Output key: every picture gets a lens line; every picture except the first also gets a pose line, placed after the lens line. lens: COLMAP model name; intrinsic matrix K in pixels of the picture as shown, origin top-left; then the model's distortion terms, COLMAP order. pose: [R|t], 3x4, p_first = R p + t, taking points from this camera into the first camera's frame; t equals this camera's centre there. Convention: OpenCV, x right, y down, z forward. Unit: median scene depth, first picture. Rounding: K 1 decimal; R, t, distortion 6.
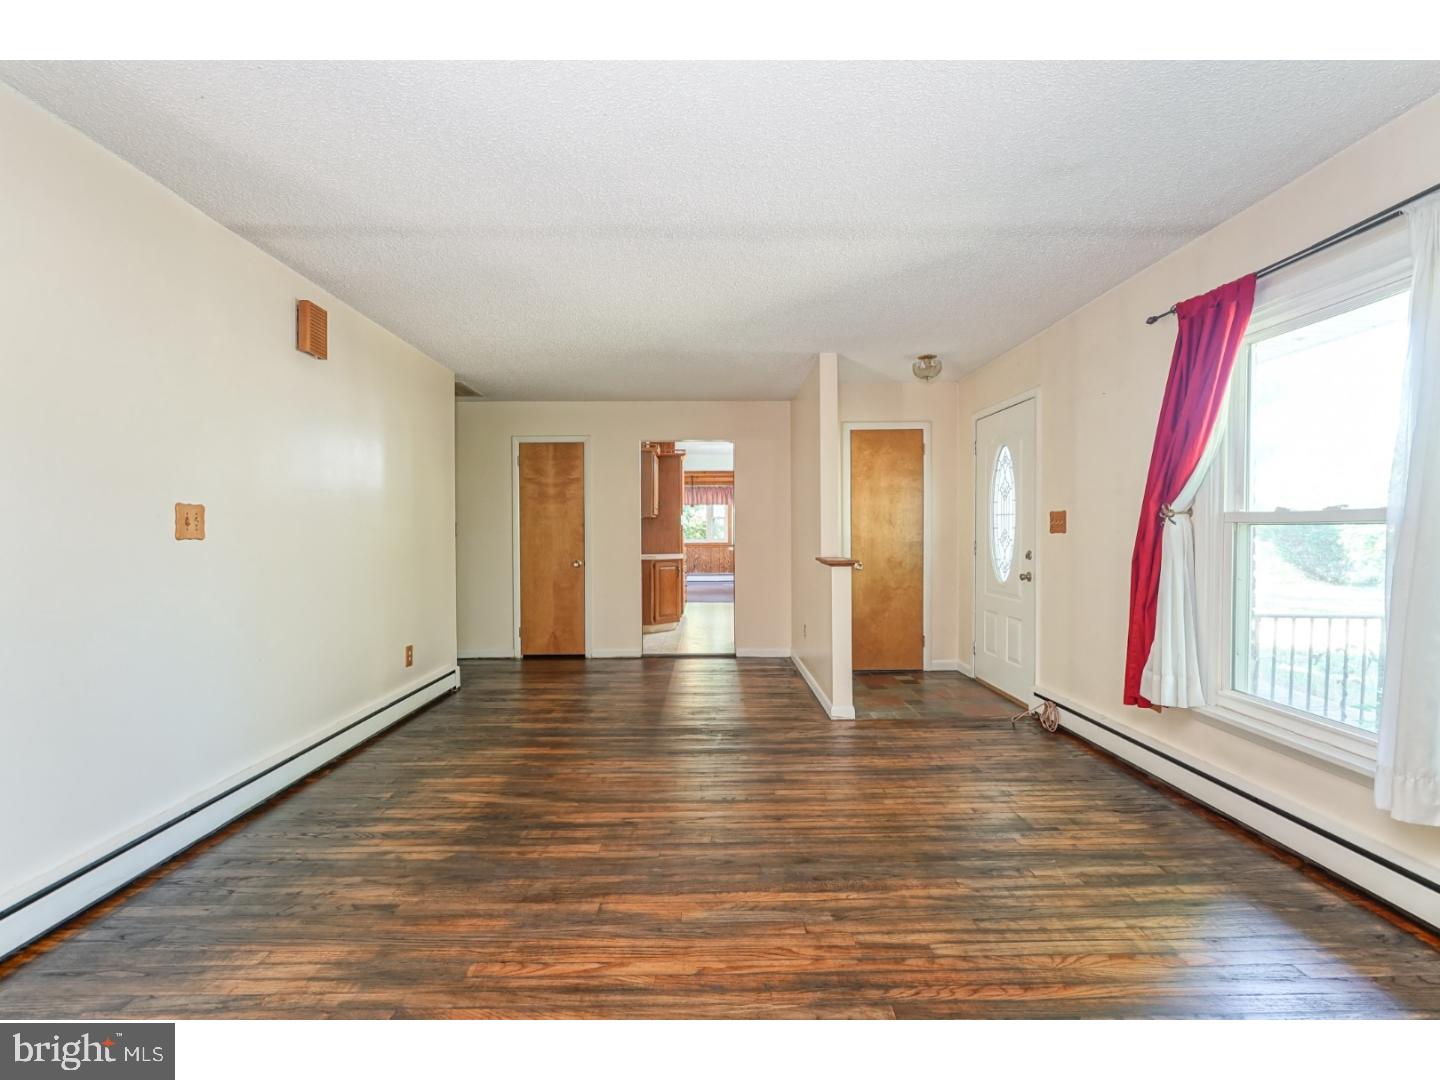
lens RADIAL K [[691.5, 0, 714.3], [0, 691.5, 540.2], [0, 0, 1]] dist [-0.004821, 0.002775]
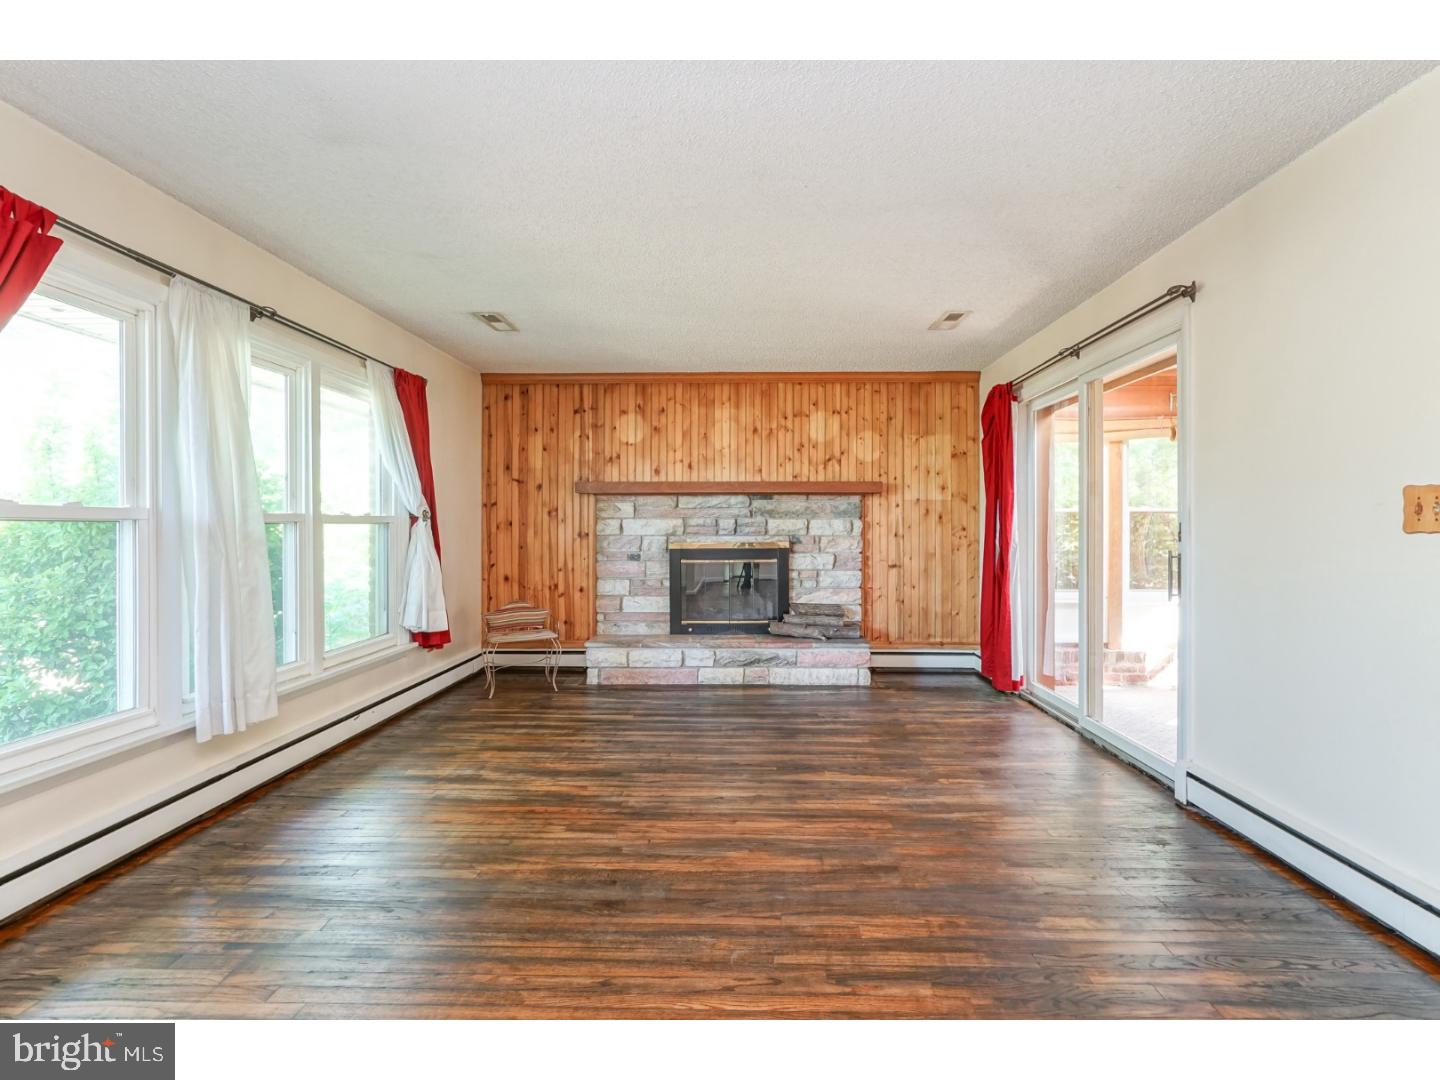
lens RADIAL K [[691.5, 0, 741.5], [0, 691.5, 531.3], [0, 0, 1]] dist [-0.004821, 0.002775]
pose [[-0.999789, 0.005737, 0.019730, -0.057457], [0.006108, 0.999805, 0.018797, -0.022953], [-0.019618, 0.018914, -0.999629, 2.024121]]
